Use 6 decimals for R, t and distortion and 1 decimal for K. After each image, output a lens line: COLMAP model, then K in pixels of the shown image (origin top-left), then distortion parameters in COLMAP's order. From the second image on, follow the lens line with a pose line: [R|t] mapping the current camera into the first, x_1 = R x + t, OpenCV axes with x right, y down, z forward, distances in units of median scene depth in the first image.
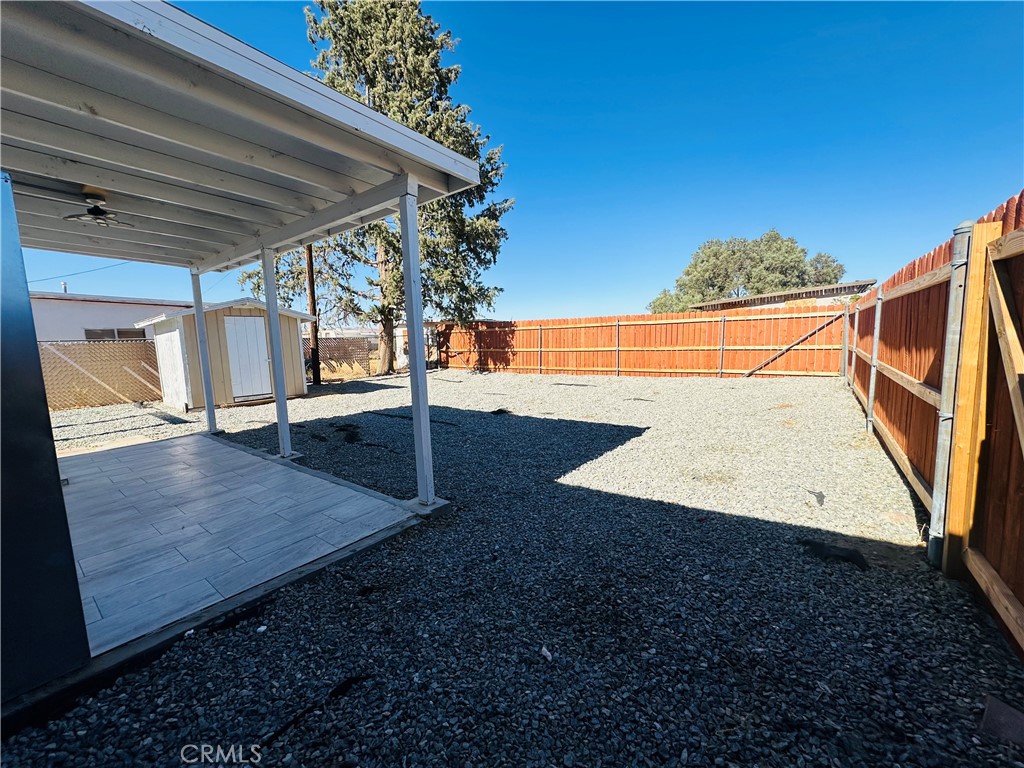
lens RADIAL K [[408.8, 0, 512.0], [0, 408.8, 384.0], [0, 0, 1]] dist [-0.004047, 0.000761]
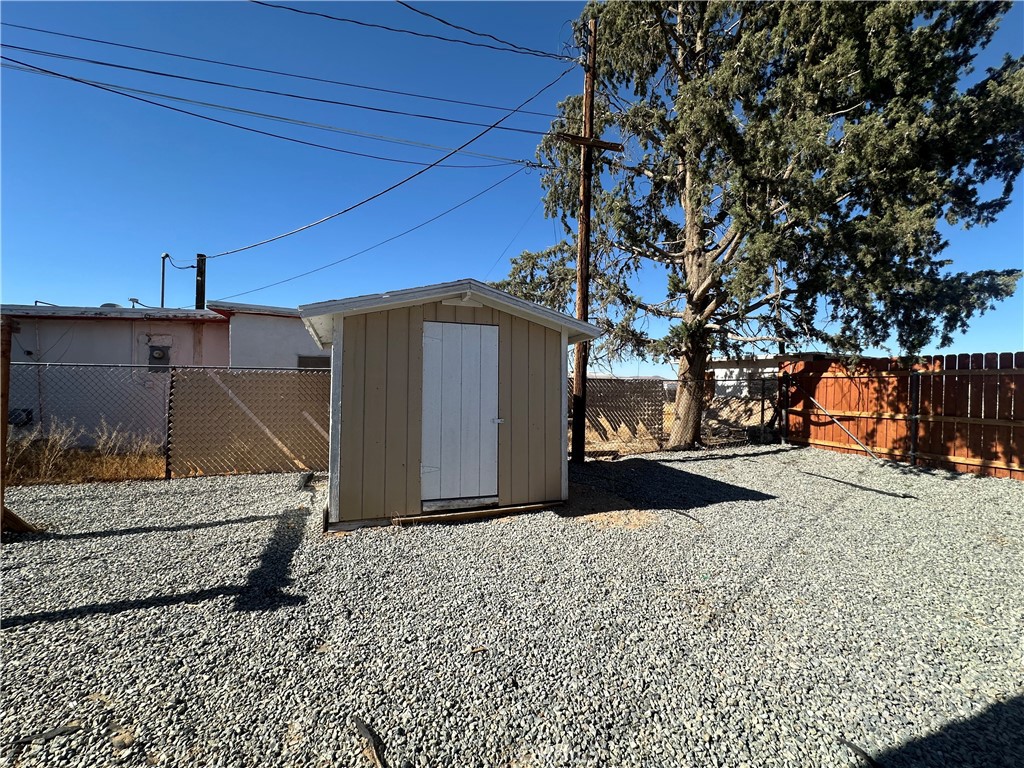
lens RADIAL K [[408.8, 0, 512.0], [0, 408.8, 384.0], [0, 0, 1]] dist [-0.004047, 0.000761]
pose [[0.849194, 0.037716, -0.526732, -0.422688], [-0.096657, 0.991697, -0.084820, -0.075030], [0.519159, 0.122941, 0.845789, 0.754424]]
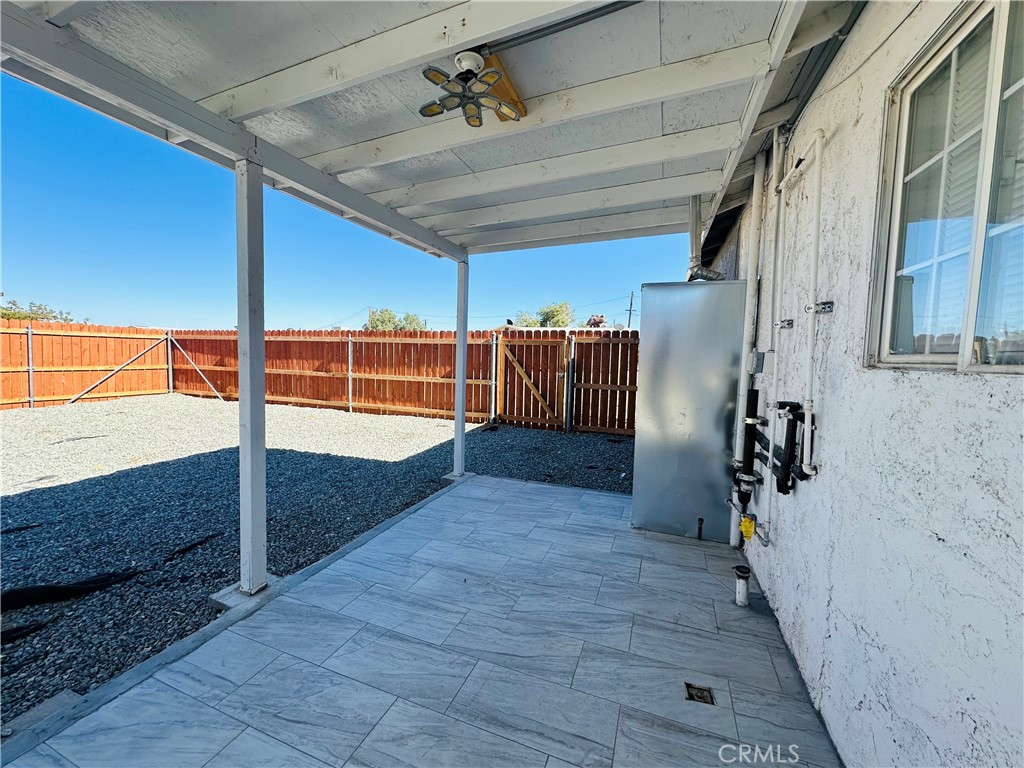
lens RADIAL K [[408.8, 0, 512.0], [0, 408.8, 384.0], [0, 0, 1]] dist [-0.004047, 0.000761]
pose [[-0.287957, -0.042039, 0.956720, -0.633765], [0.093782, 0.992996, 0.071860, -0.041190], [-0.953040, 0.110416, -0.281997, 0.472817]]
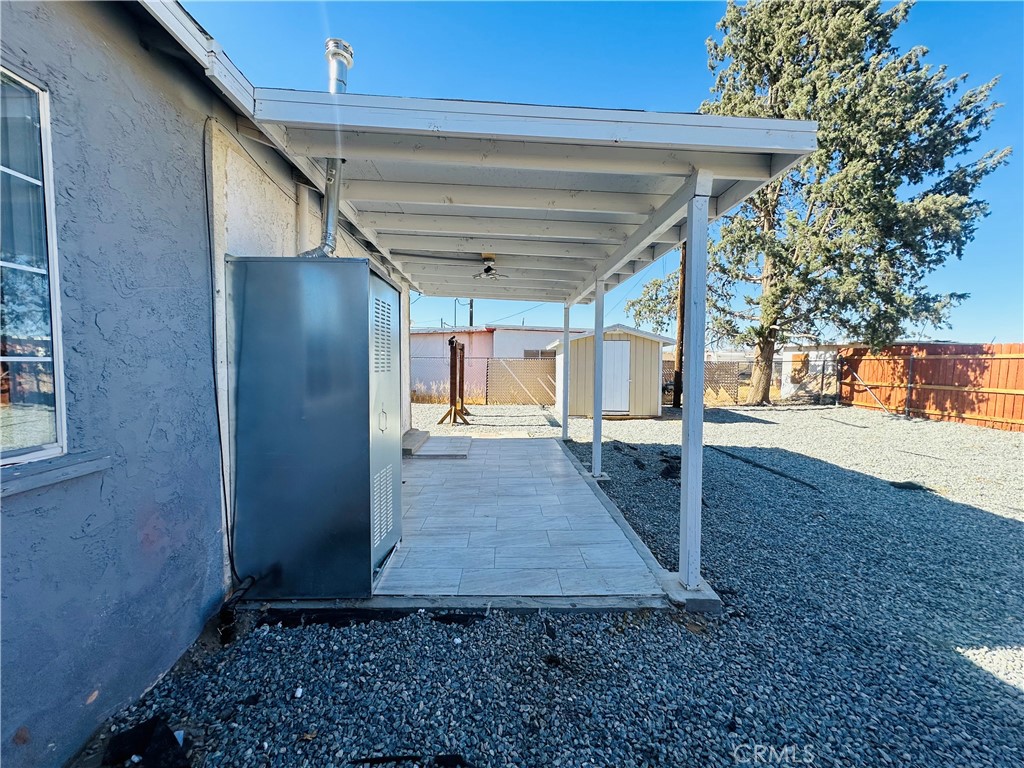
lens RADIAL K [[408.8, 0, 512.0], [0, 408.8, 384.0], [0, 0, 1]] dist [-0.003586, 0.000184]
pose [[0.628337, 0.075499, -0.774269, 0.059646], [-0.115163, 0.993341, 0.003404, -0.020751], [0.769370, 0.087028, 0.632847, 0.087722]]
